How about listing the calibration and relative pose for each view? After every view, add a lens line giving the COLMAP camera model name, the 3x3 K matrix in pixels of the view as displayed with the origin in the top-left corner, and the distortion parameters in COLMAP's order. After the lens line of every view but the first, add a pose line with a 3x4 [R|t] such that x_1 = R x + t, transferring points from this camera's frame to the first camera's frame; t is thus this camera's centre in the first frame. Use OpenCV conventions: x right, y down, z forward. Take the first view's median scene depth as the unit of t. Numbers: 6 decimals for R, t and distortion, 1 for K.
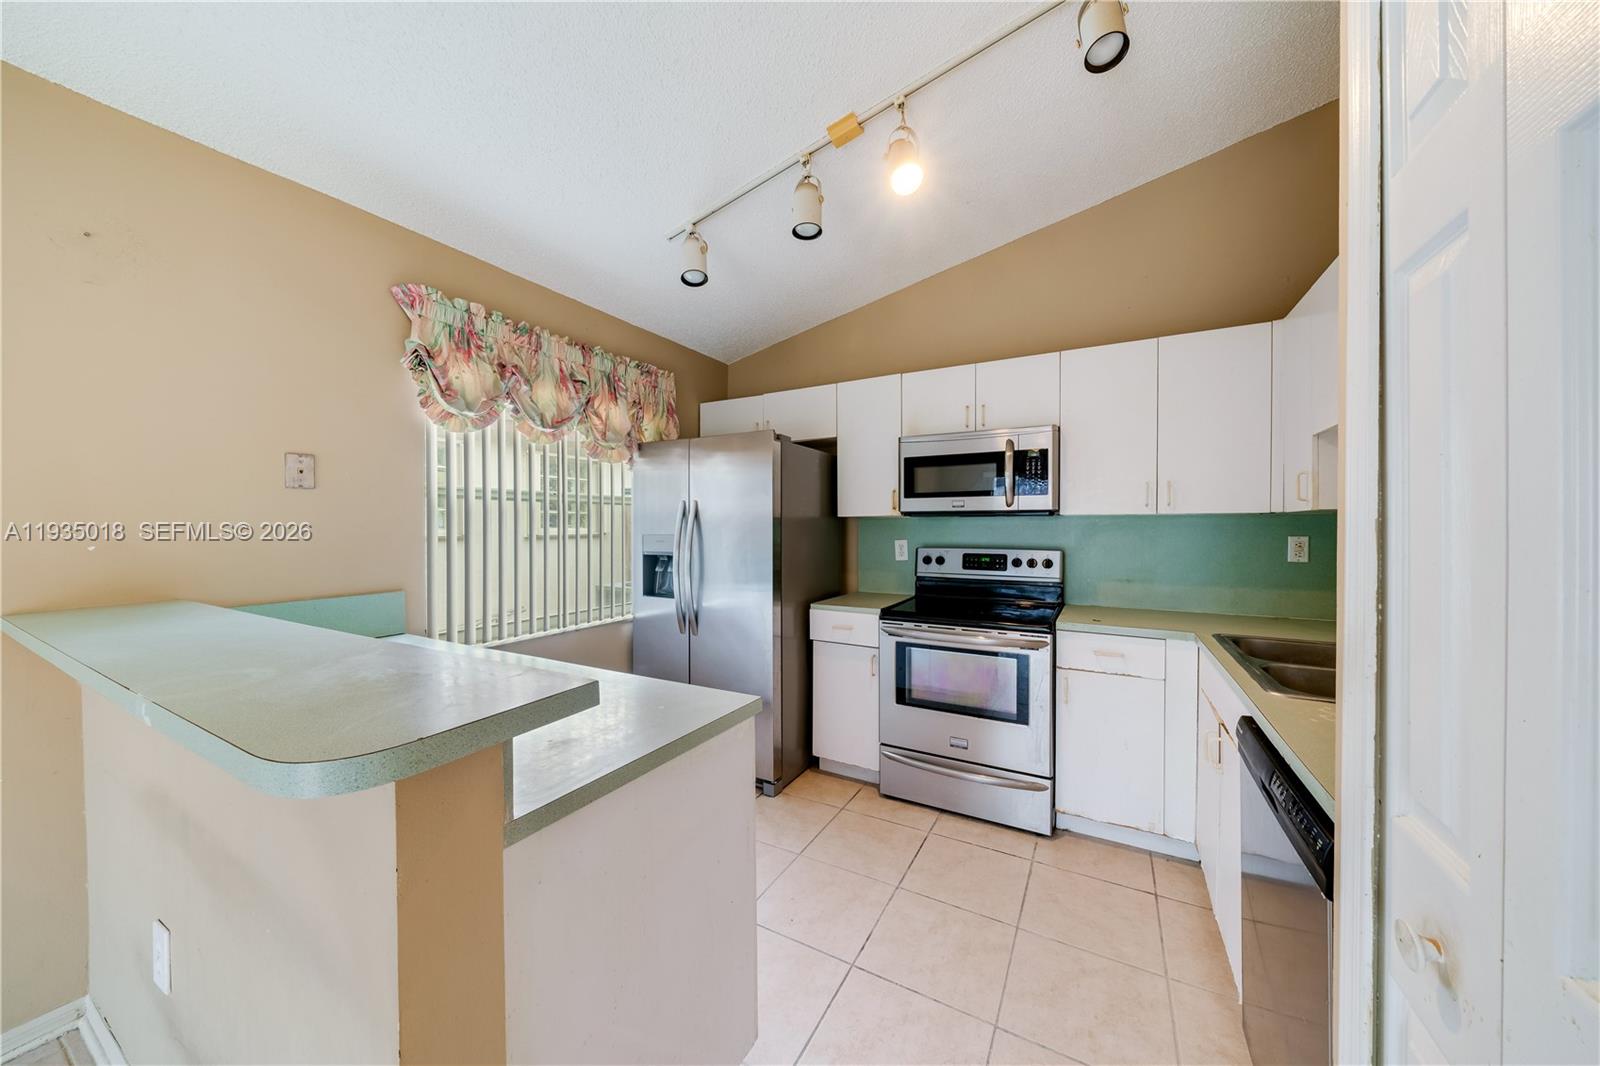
lens RADIAL K [[546.1, 0, 796.3], [0, 546.1, 529.2], [0, 0, 1]] dist [-0.007513, 0.000217]
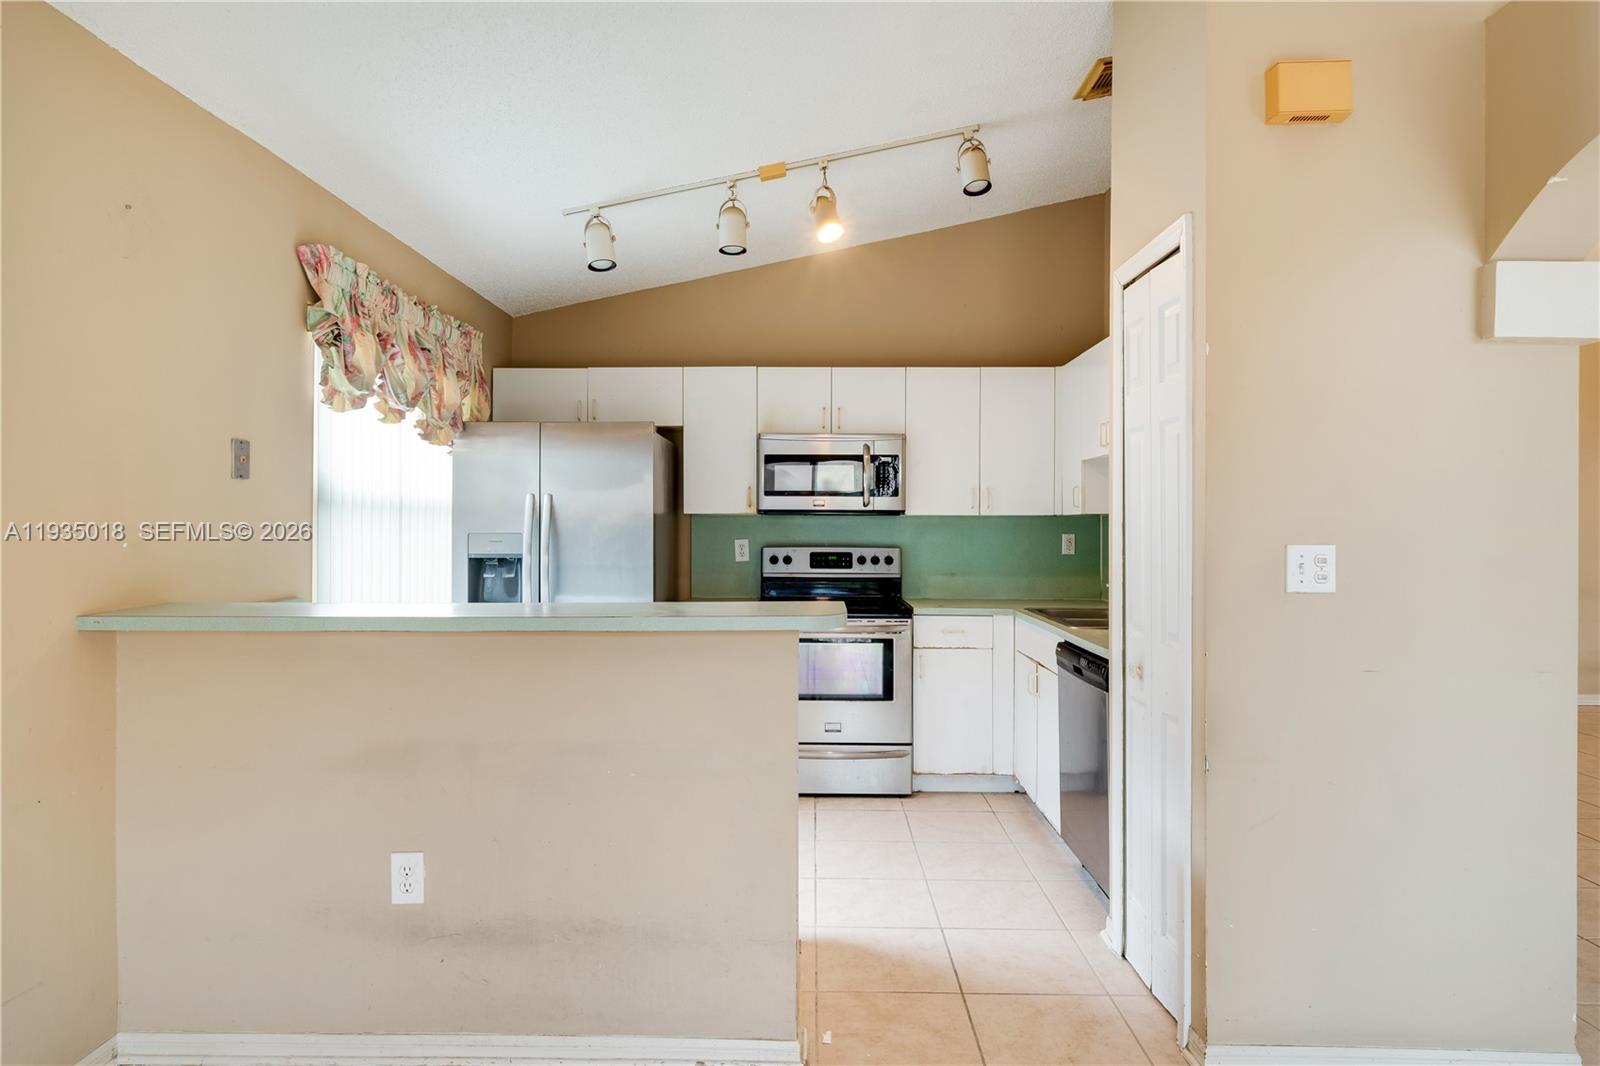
lens RADIAL K [[918.6, 0, 800.3], [0, 918.6, 513.0], [0, 0, 1]] dist [0.000614, 0.000458]
pose [[0.876887, 0.009761, 0.480597, -0.575033], [-0.001206, 0.999835, -0.018108, 0.003800], [-0.480694, 0.015299, 0.876755, -0.509196]]
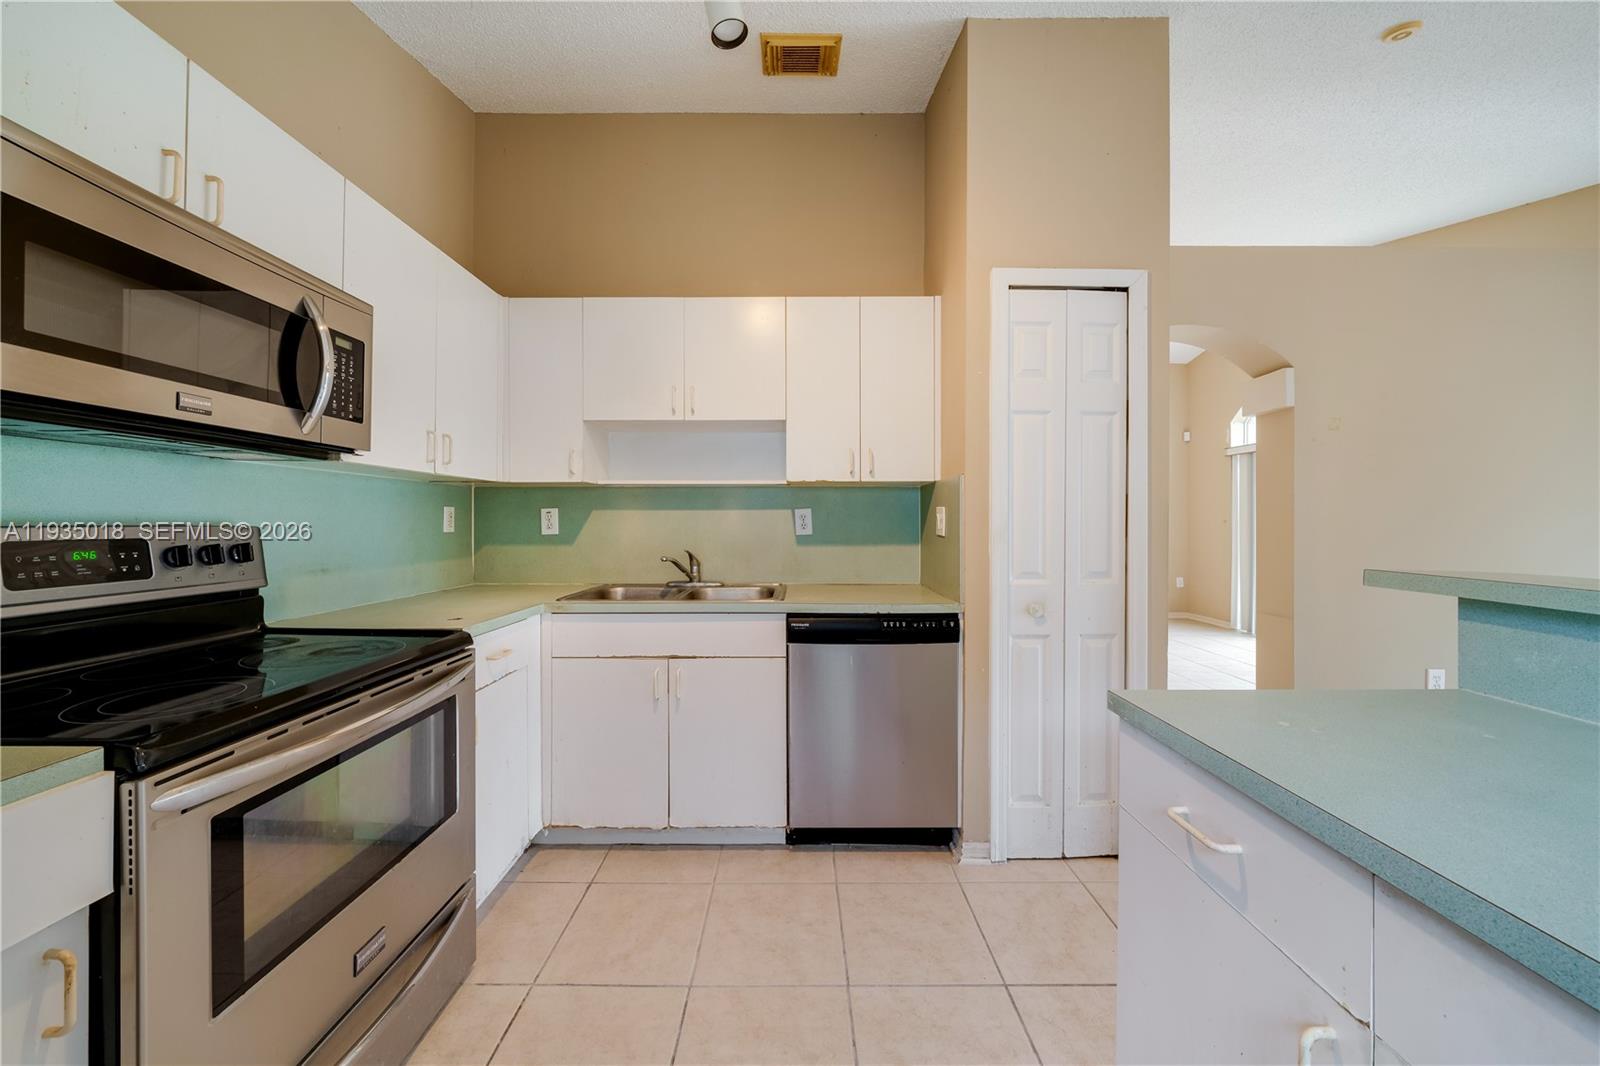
lens RADIAL K [[558.4, 0, 799.0], [0, 558.4, 521.4], [0, 0, 1]] dist [-0.000265, 0.000007]
pose [[-0.494446, 0.002139, 0.869206, -0.252566], [0.006771, 0.999976, 0.001390, 0.038407], [-0.869182, 0.006573, -0.494449, 0.839521]]
